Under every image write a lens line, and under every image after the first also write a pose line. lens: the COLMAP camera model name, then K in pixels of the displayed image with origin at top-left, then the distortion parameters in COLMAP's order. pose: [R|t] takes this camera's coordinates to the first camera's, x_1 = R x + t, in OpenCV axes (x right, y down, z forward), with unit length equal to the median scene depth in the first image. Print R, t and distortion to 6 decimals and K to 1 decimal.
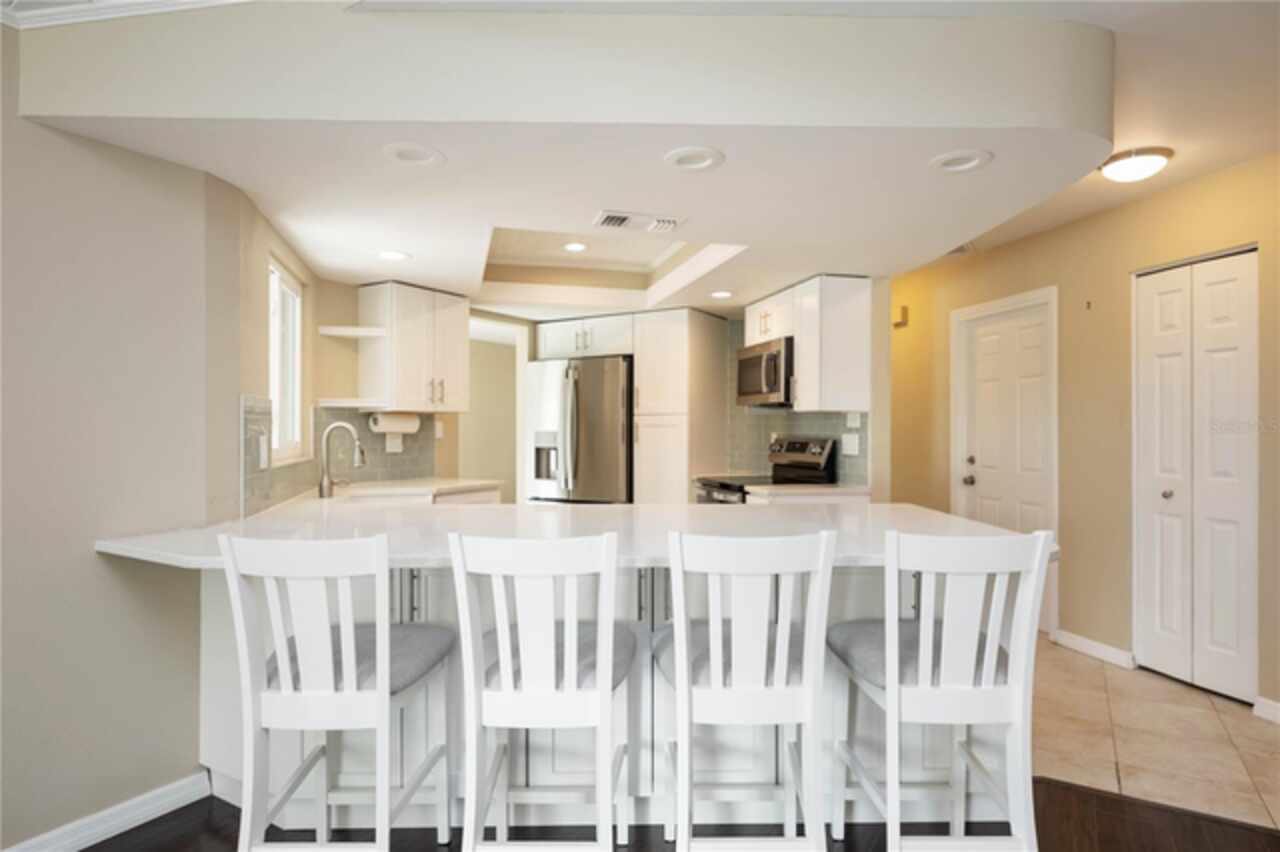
lens RADIAL K [[710.8, 0, 640.0], [0, 710.8, 426.0], [0, 0, 1]] dist [0.000435, 0.000083]
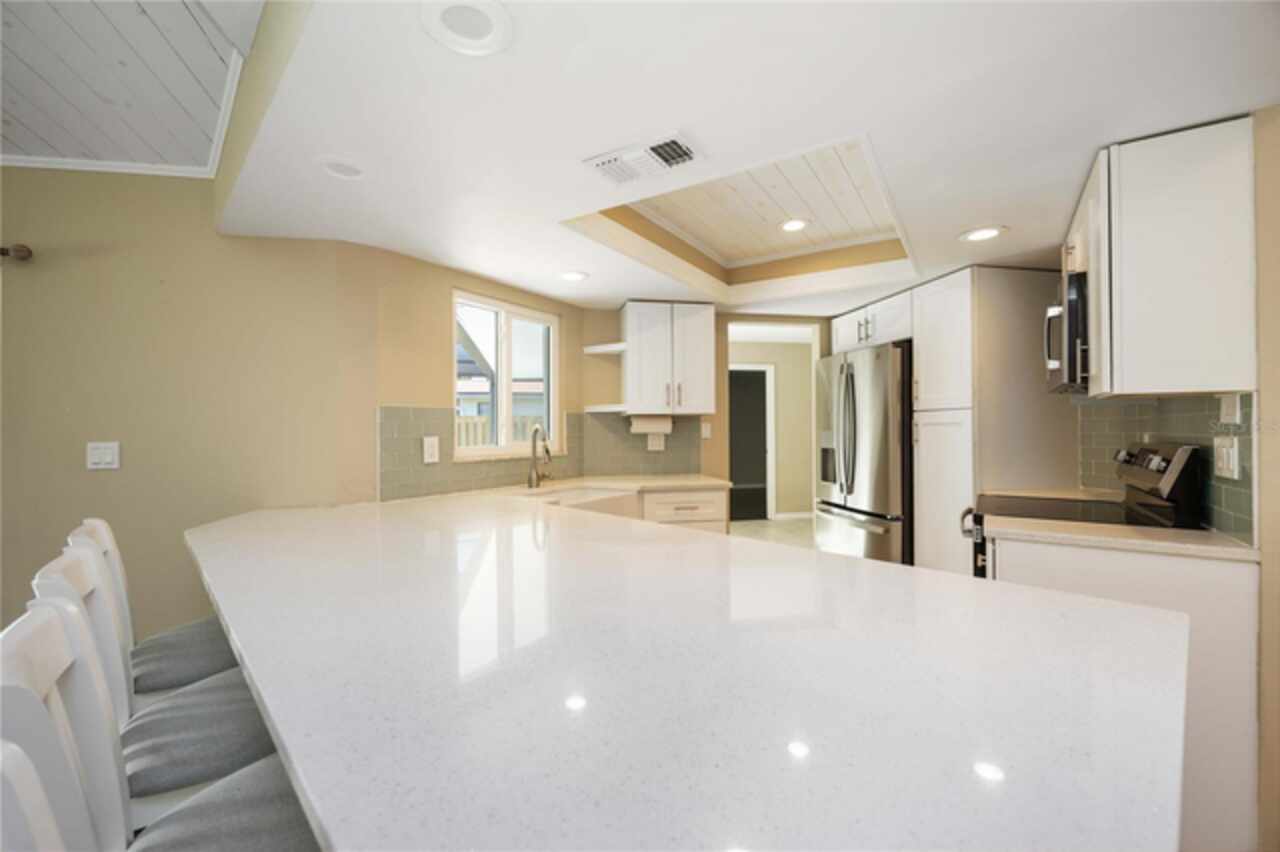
lens RADIAL K [[544.3, 0, 640.0], [0, 544.3, 426.0], [0, 0, 1]] dist [-0.000840, -0.000050]
pose [[0.672416, -0.008766, -0.740122, 0.286911], [0.008954, 0.999953, -0.003708, 0.000898], [0.740119, -0.004133, 0.672463, 0.399593]]
